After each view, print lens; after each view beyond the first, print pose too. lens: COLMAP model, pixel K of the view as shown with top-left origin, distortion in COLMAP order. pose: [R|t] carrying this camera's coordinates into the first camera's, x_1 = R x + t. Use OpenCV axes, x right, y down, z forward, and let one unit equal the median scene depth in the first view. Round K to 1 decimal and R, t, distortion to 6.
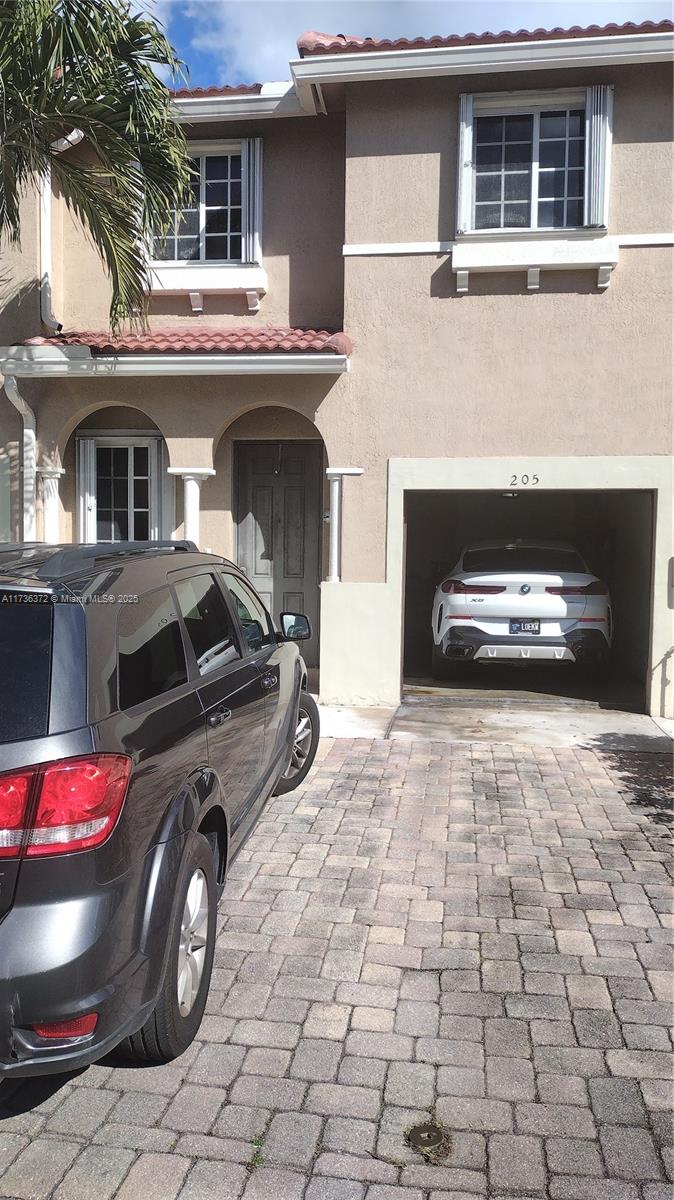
lens RADIAL K [[908.2, 0, 337.0], [0, 908.2, 600.0], [0, 0, 1]] dist [0.099532, -0.149860]
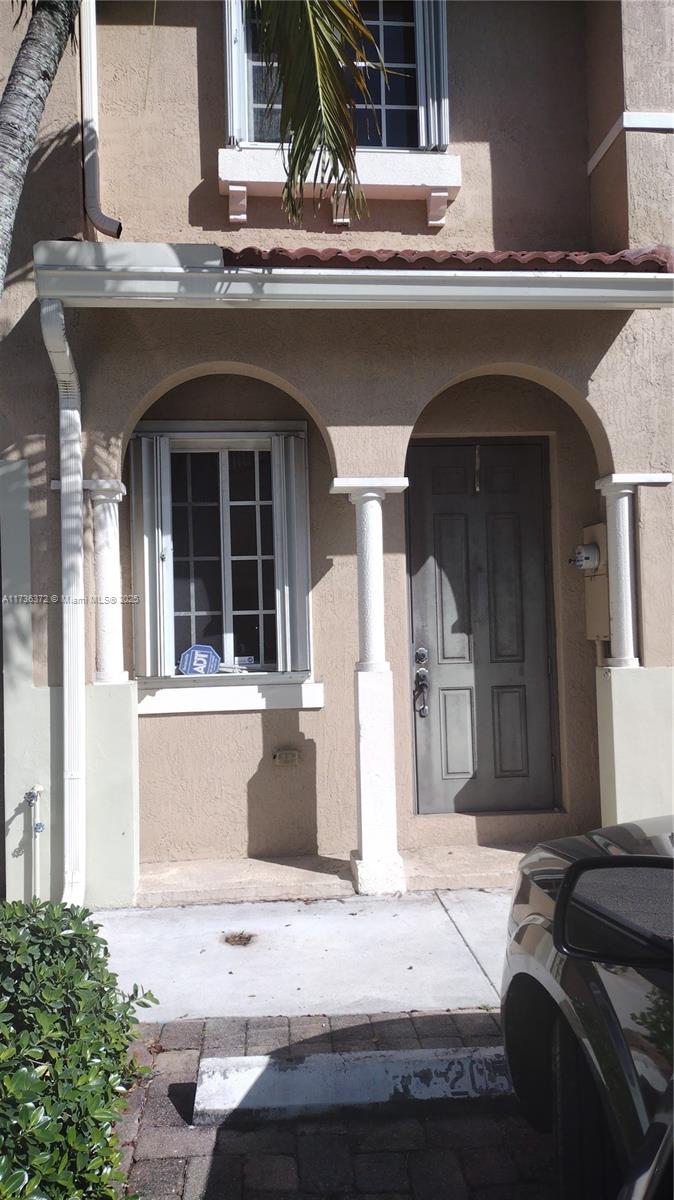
lens RADIAL K [[908.2, 0, 337.0], [0, 908.2, 600.0], [0, 0, 1]] dist [0.099532, -0.149860]
pose [[0.971388, -0.033252, 0.235160, -0.308463], [0.050887, 0.996296, -0.069323, -0.029912], [-0.231984, 0.079306, 0.969481, 0.445328]]
